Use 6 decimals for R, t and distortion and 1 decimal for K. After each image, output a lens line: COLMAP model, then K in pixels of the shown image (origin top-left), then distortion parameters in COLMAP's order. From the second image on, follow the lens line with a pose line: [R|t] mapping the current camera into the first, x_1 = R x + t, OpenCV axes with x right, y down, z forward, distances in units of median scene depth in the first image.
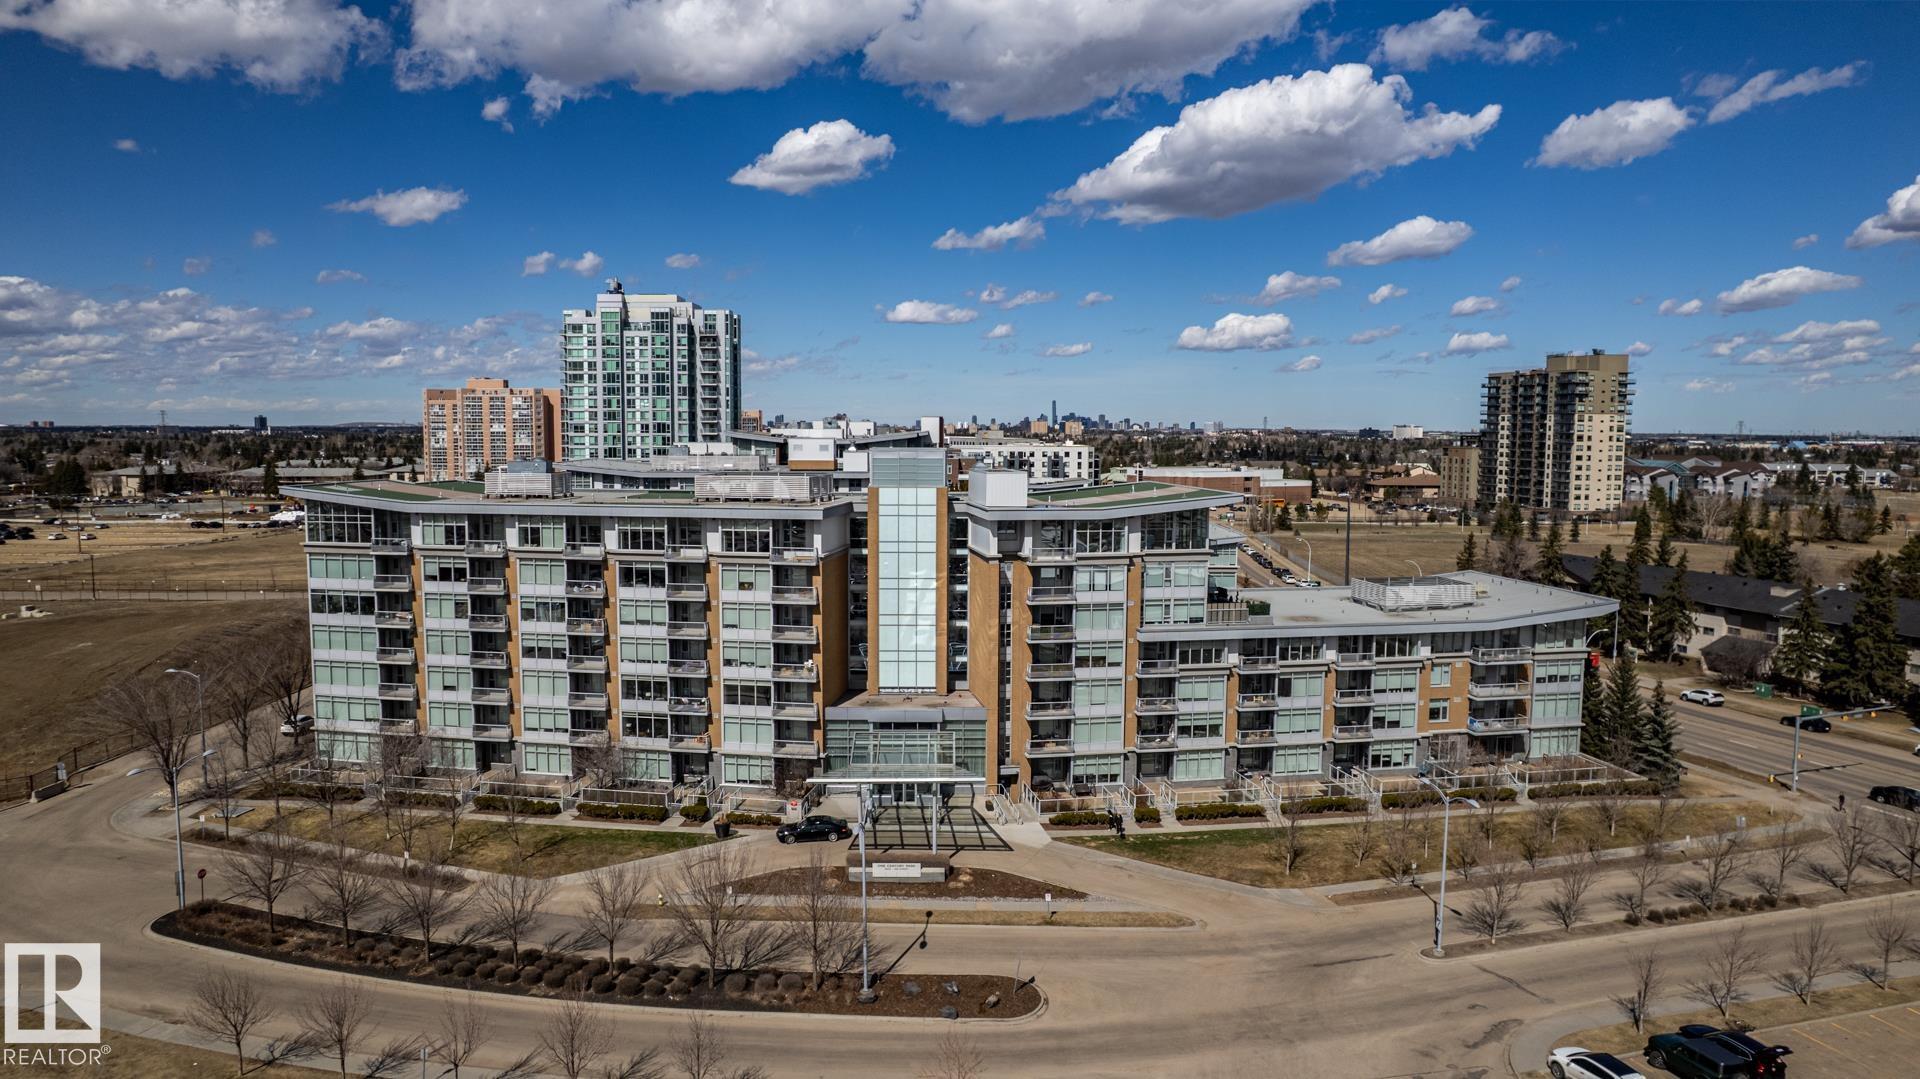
lens RADIAL K [[1238.8, 0, 960.0], [0, 1238.8, 539.5], [0, 0, 1]] dist [-0.066970, 0.055203]
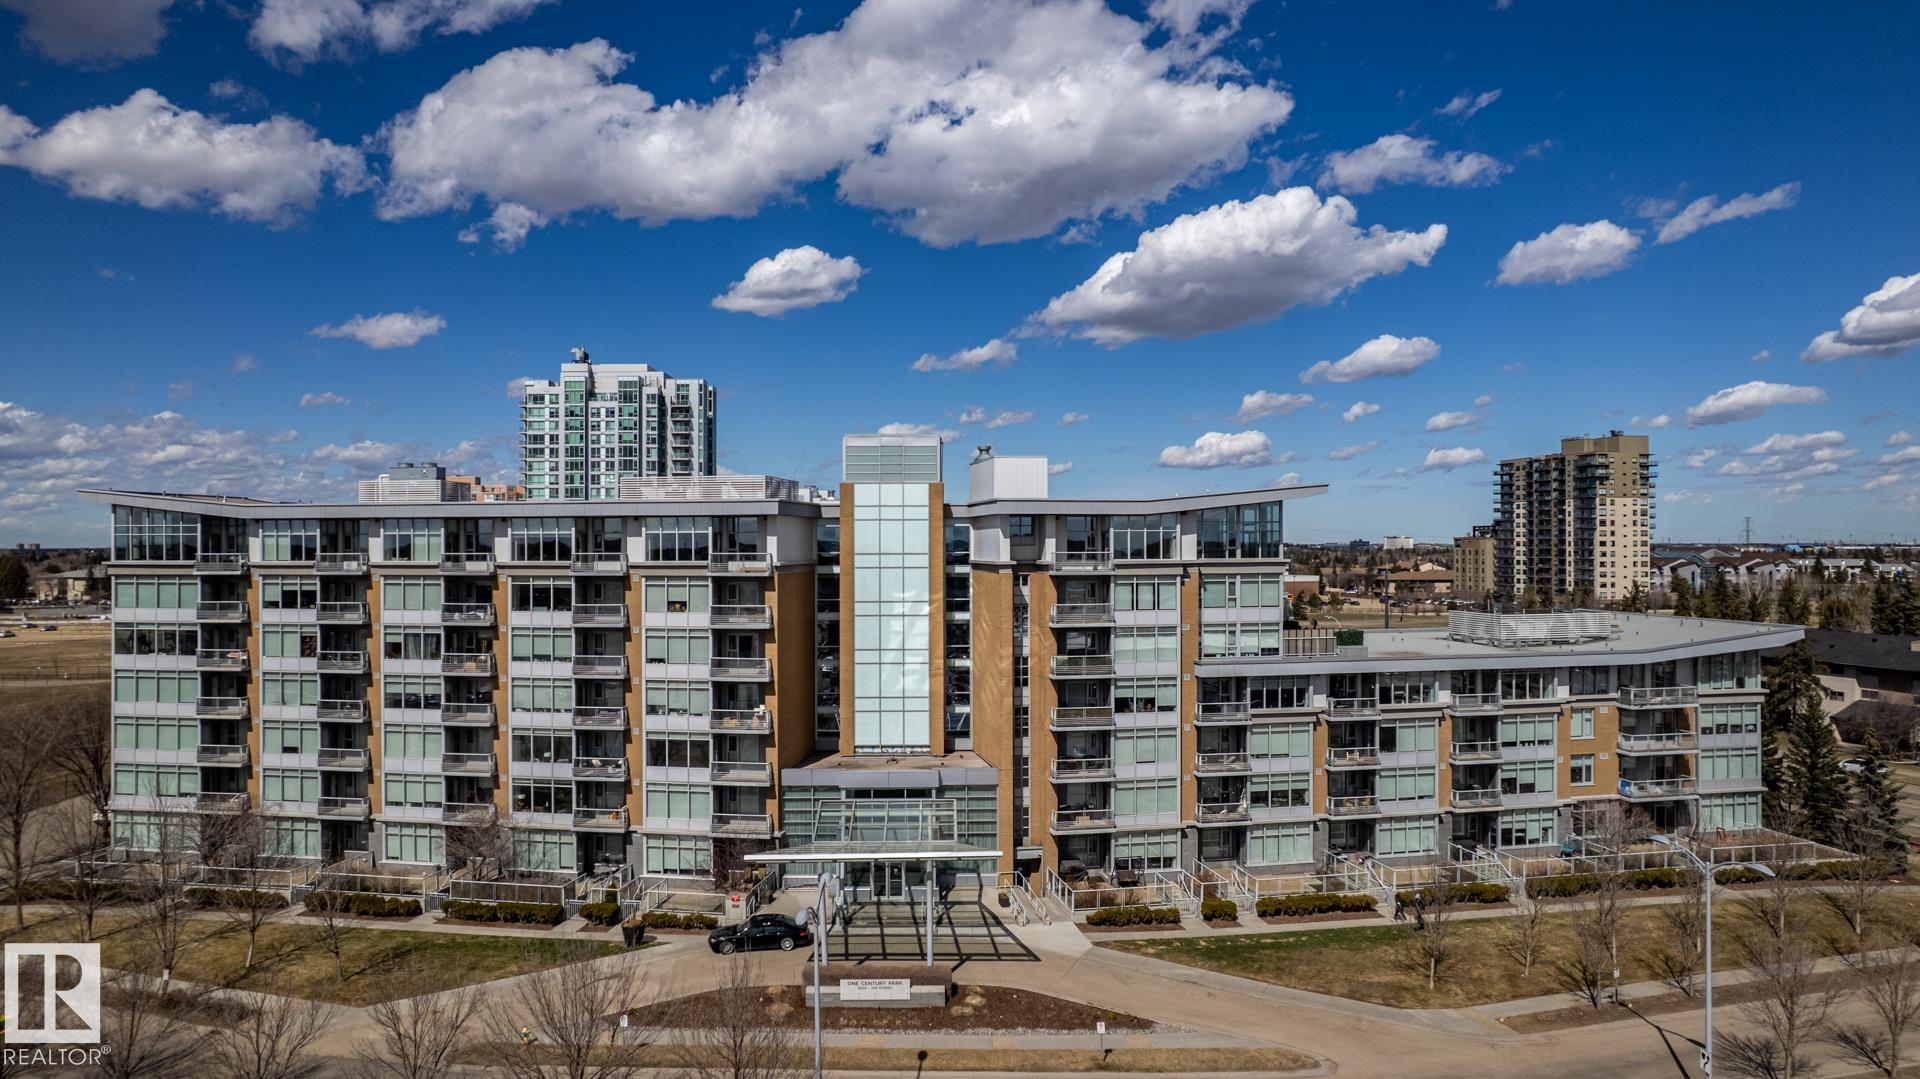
lens RADIAL K [[1236.3, 0, 960.0], [0, 1236.3, 539.5], [0, 0, 1]] dist [-0.084454, 0.081342]
pose [[0.999938, -0.007629, 0.008091, -0.006076], [0.008379, 0.995239, -0.097102, 0.068401], [-0.007312, 0.097164, 0.995242, 0.237784]]
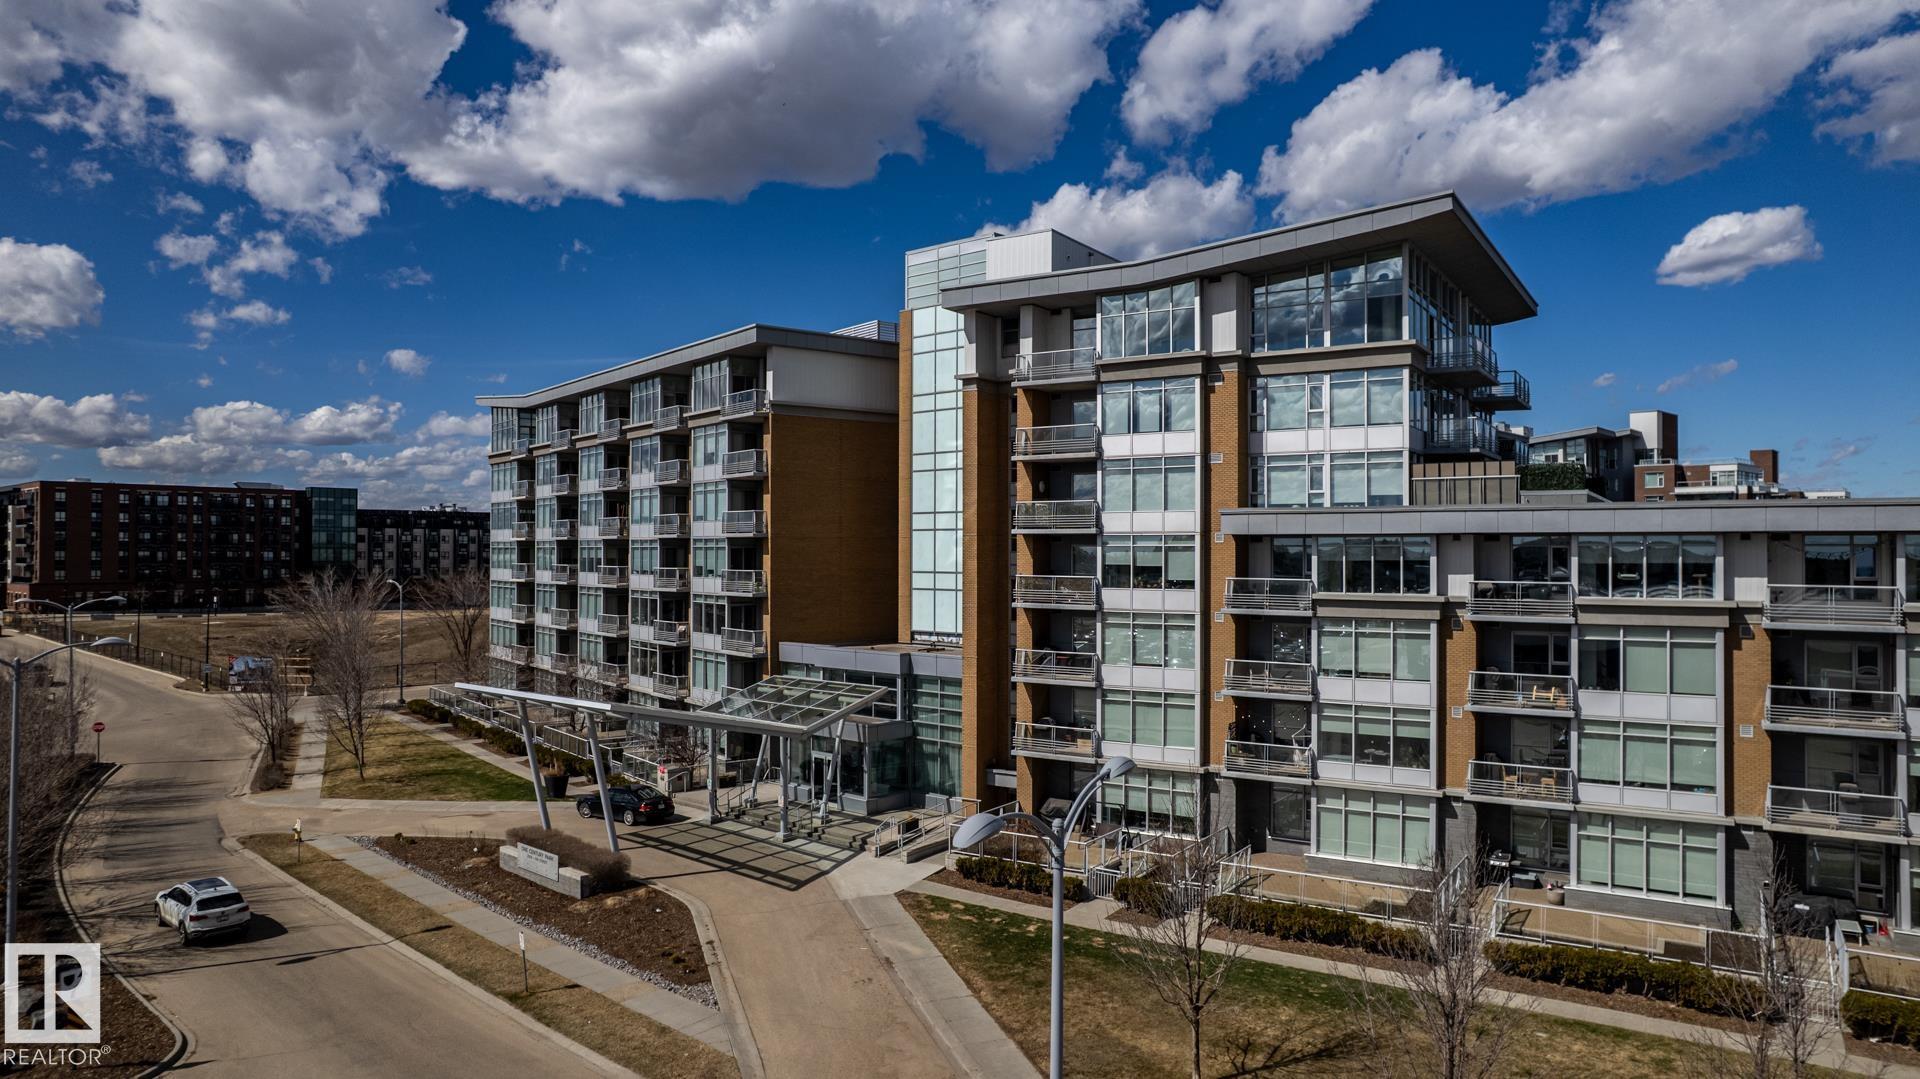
lens RADIAL K [[1238.8, 0, 960.0], [0, 1238.8, 539.5], [0, 0, 1]] dist [-0.066970, 0.055203]
pose [[0.728112, -0.010887, -0.685372, 0.383613], [-0.062240, 0.994693, -0.081922, 0.125168], [0.682626, 0.102306, 0.723571, 0.572024]]
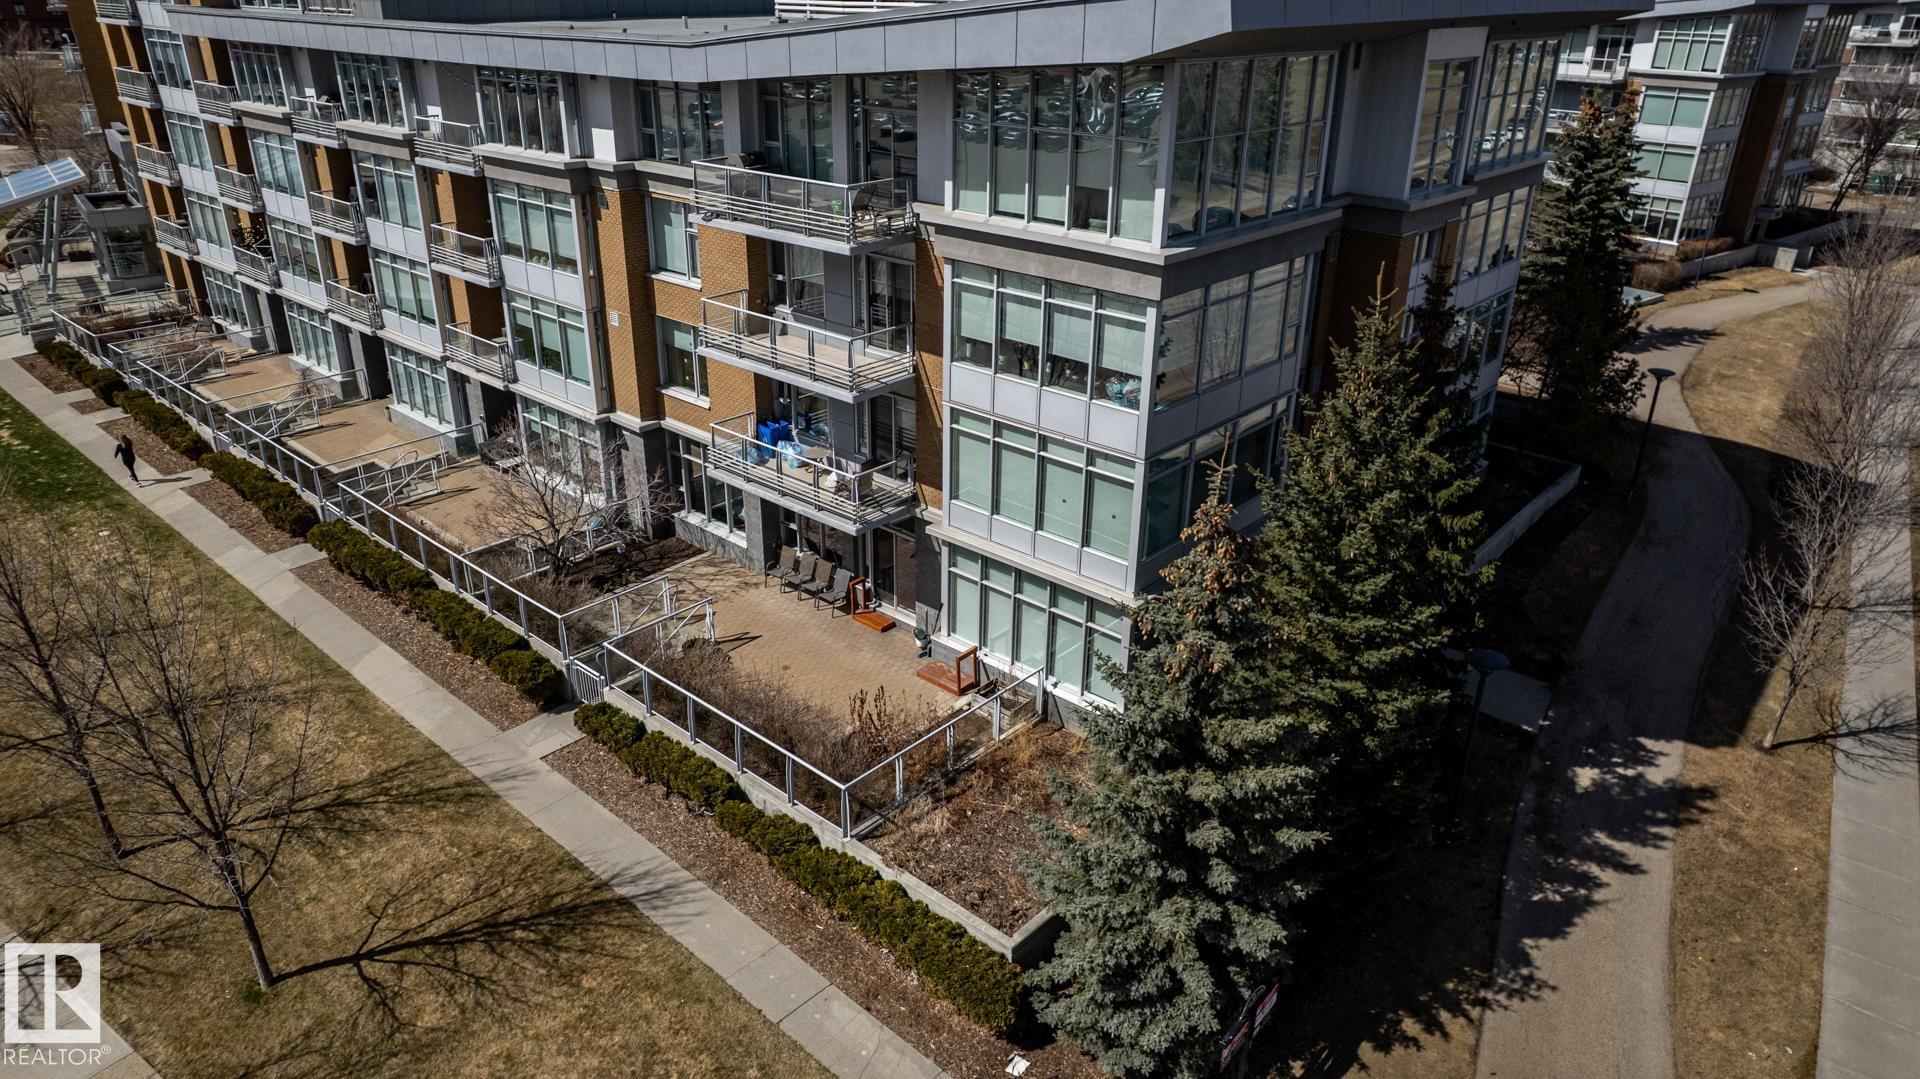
lens RADIAL K [[1238.8, 0, 960.0], [0, 1238.8, 539.5], [0, 0, 1]] dist [-0.066970, 0.055203]
pose [[0.605274, 0.336380, -0.721451, 0.691109], [-0.083003, 0.928056, 0.363074, 0.066990], [0.791678, -0.159876, 0.589649, 0.902716]]
